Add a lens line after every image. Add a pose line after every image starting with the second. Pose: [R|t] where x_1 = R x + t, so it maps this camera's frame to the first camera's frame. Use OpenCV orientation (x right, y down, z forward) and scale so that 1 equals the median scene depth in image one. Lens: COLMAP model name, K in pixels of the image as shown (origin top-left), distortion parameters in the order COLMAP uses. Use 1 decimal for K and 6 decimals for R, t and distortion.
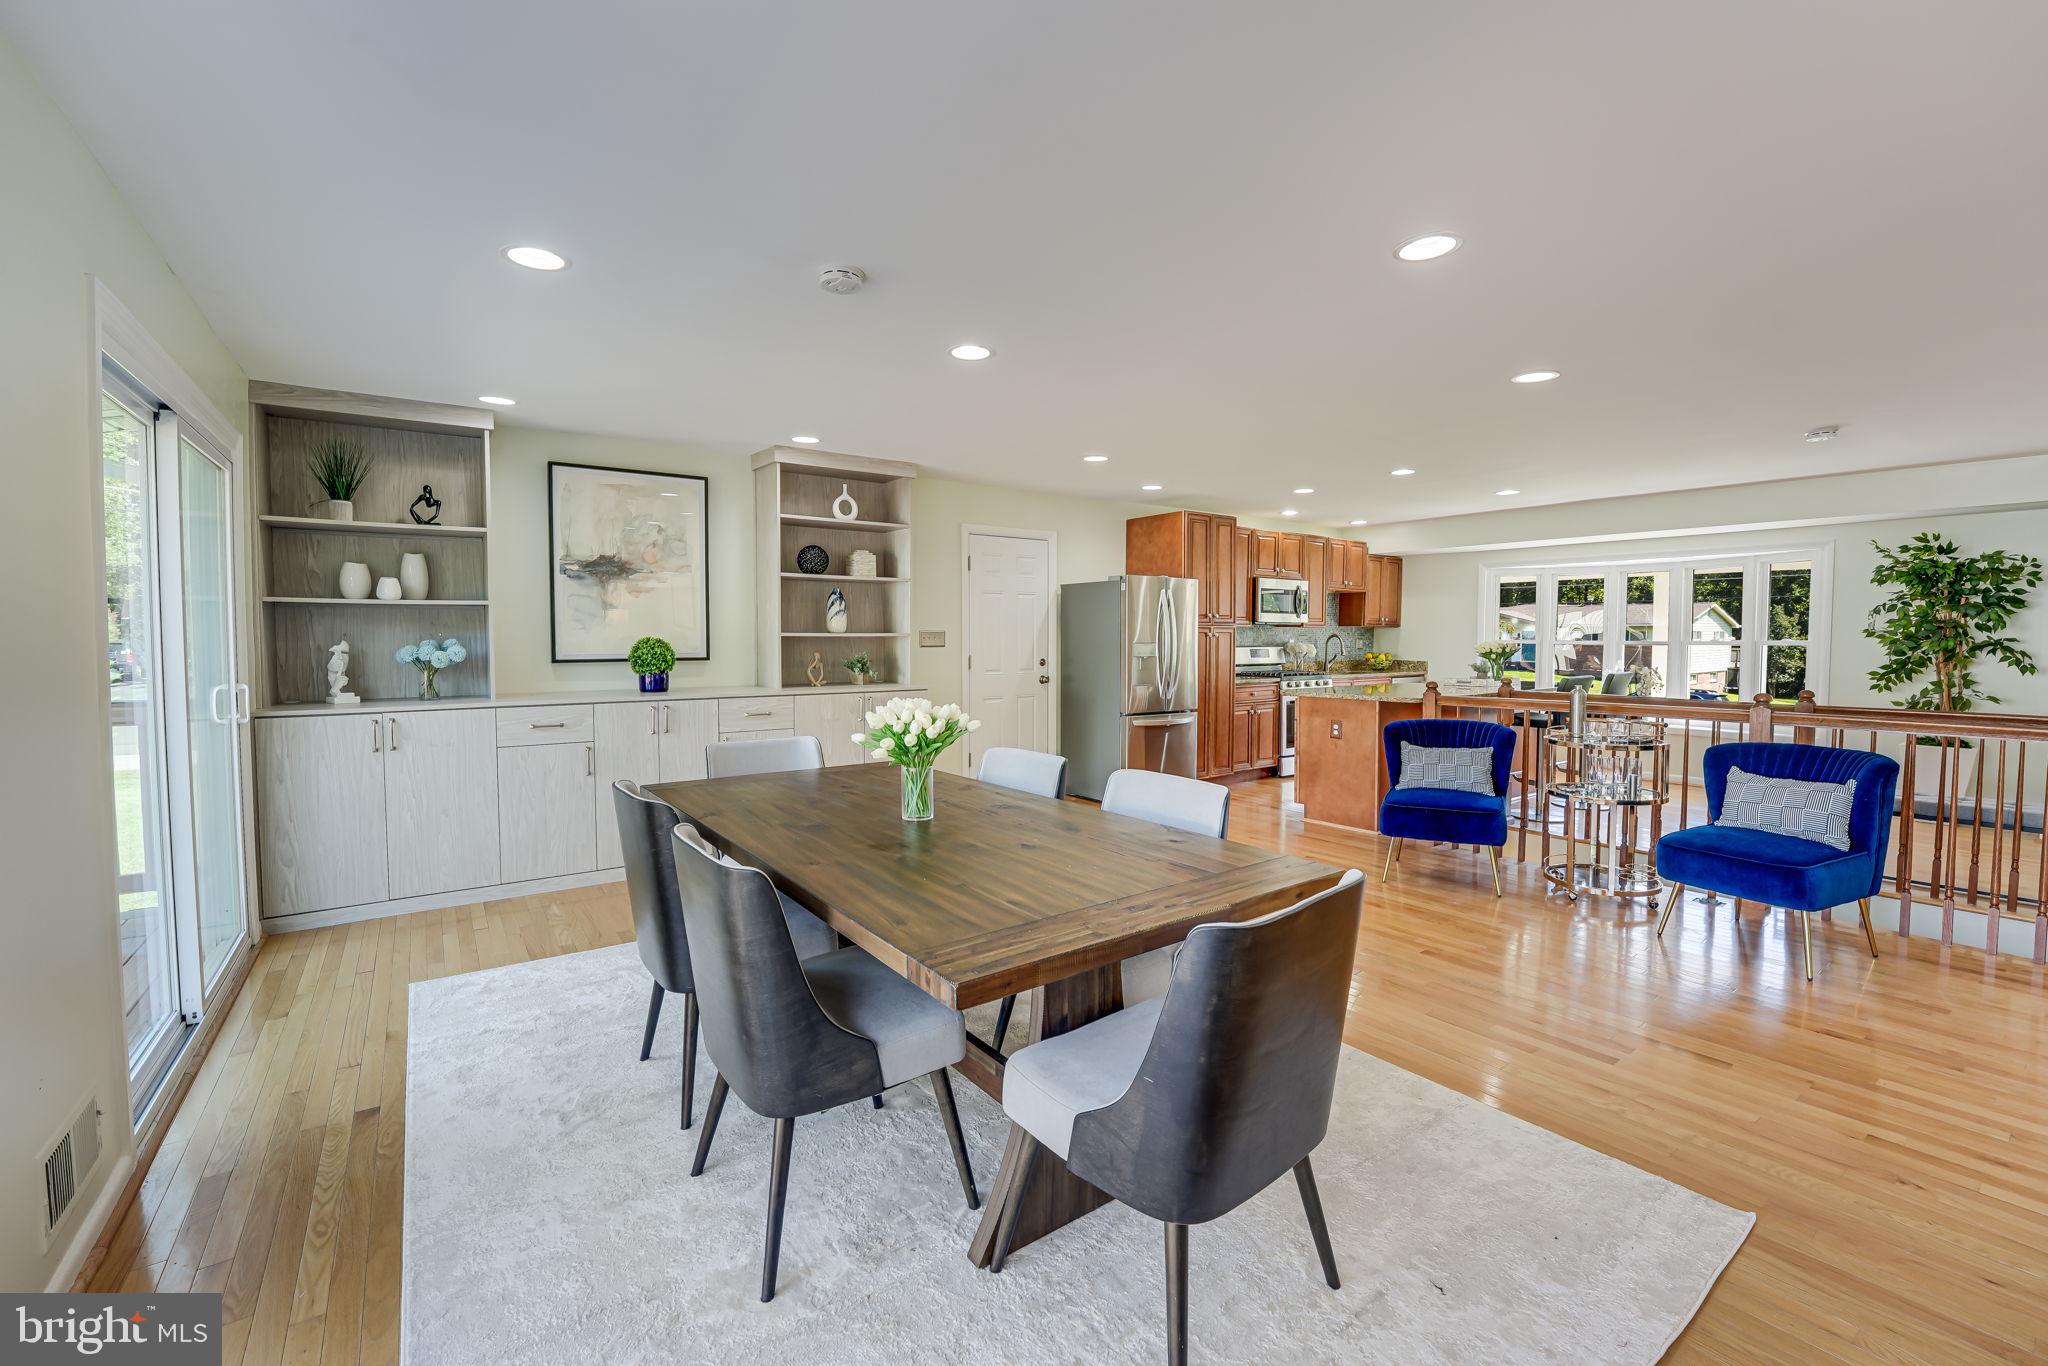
lens RADIAL K [[826.9, 0, 1024.0], [0, 826.9, 683.0], [0, 0, 1]] dist [-0.028524, -0.000074]
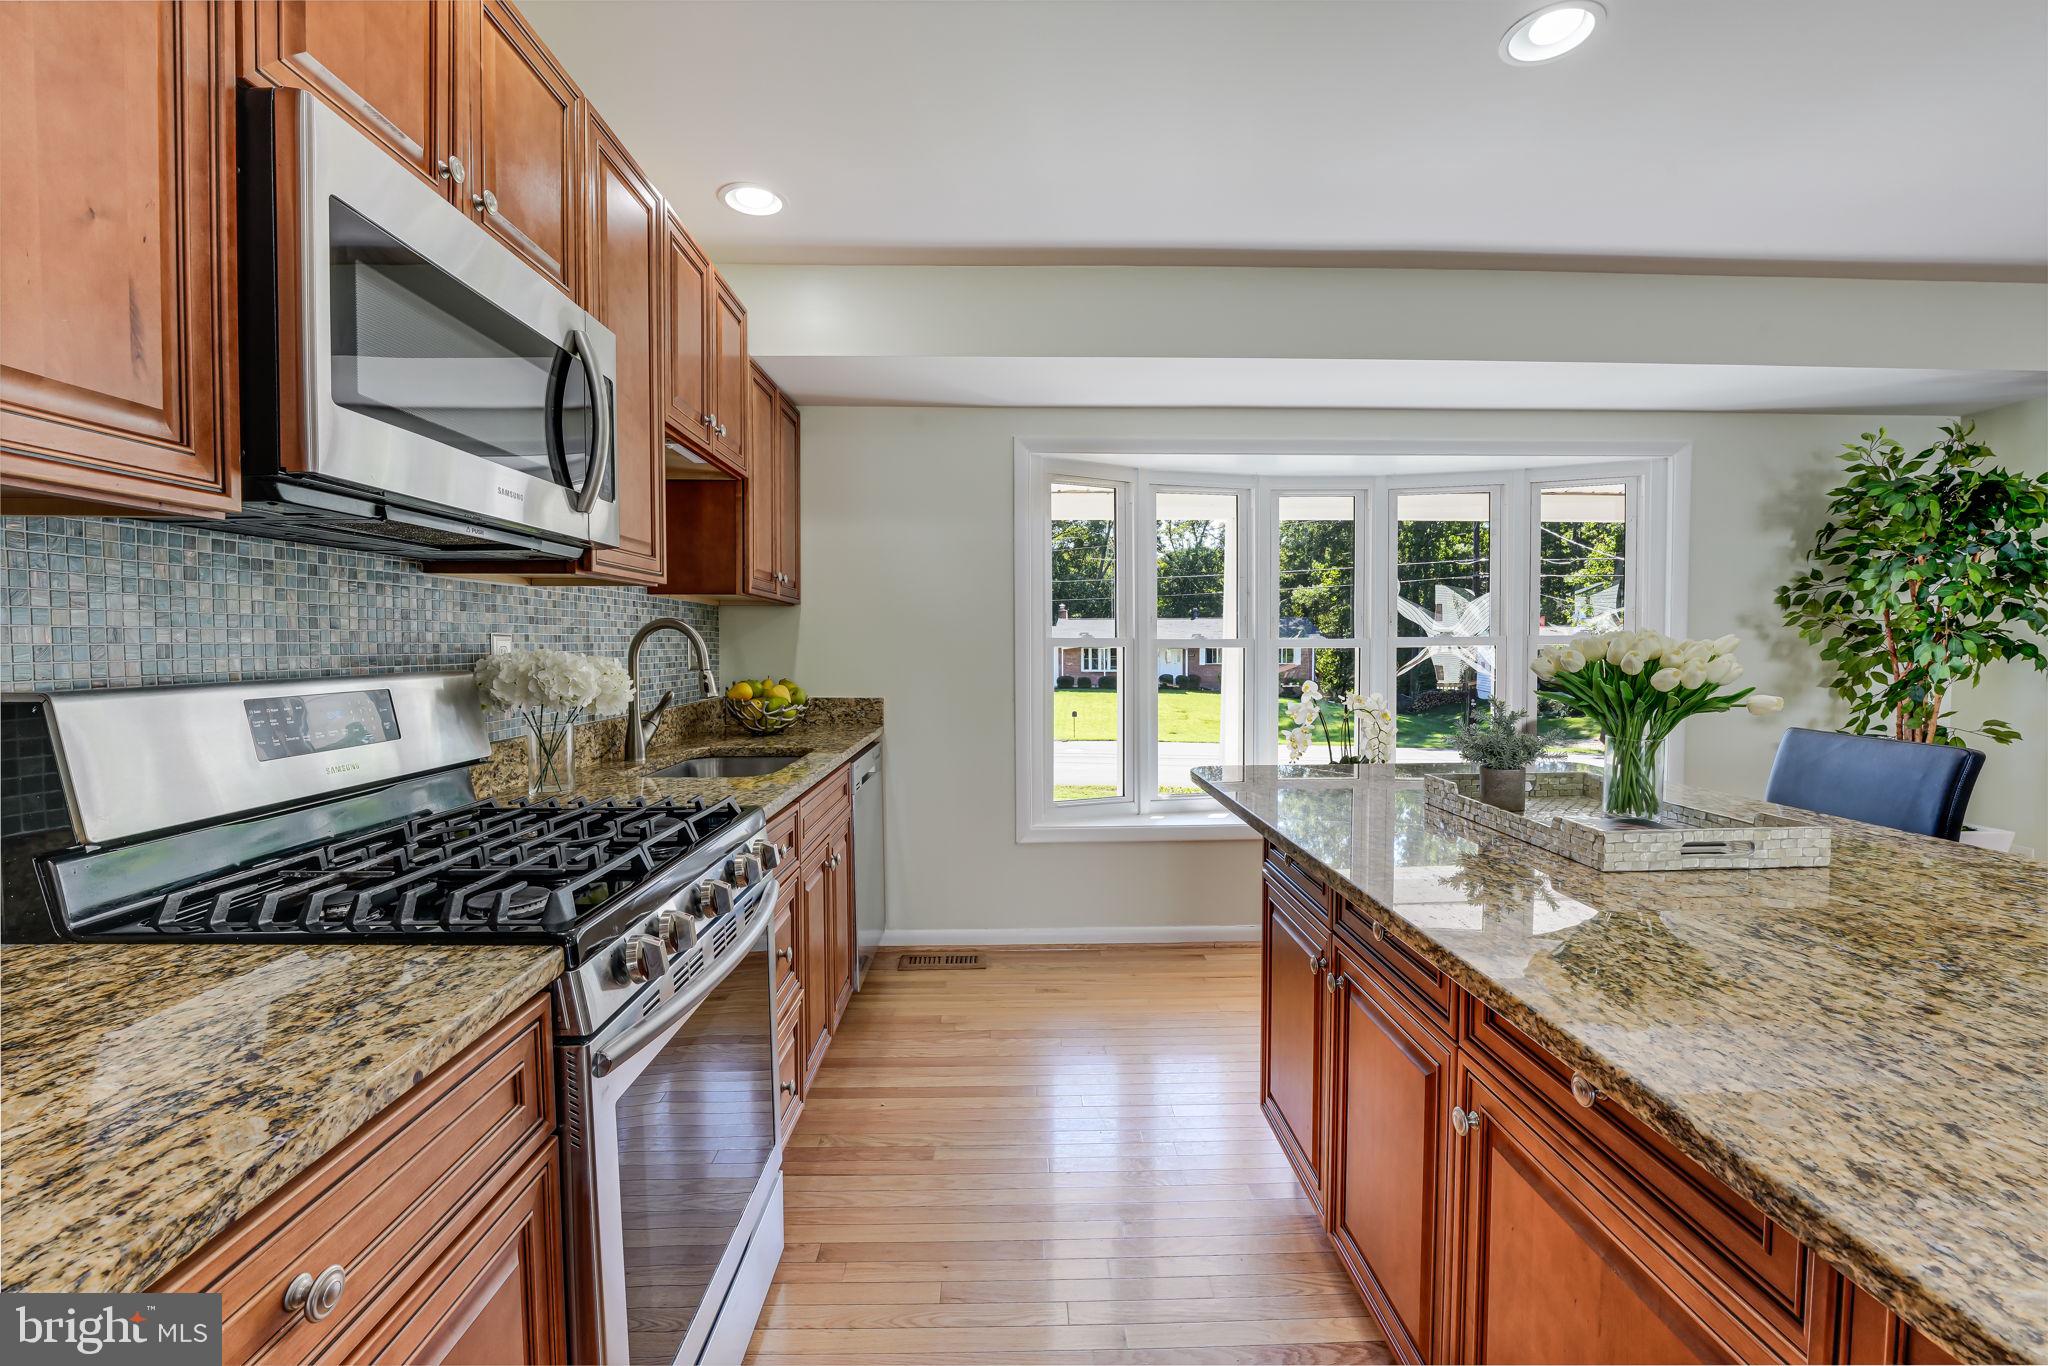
lens RADIAL K [[941.6, 0, 1024.0], [0, 941.6, 683.0], [0, 0, 1]] dist [-0.012977, 0.000027]
pose [[0.572306, -0.031708, 0.819427, 0.359759], [0.042111, 0.999070, 0.009248, -0.062785], [-0.818958, 0.029214, 0.573109, 1.304809]]
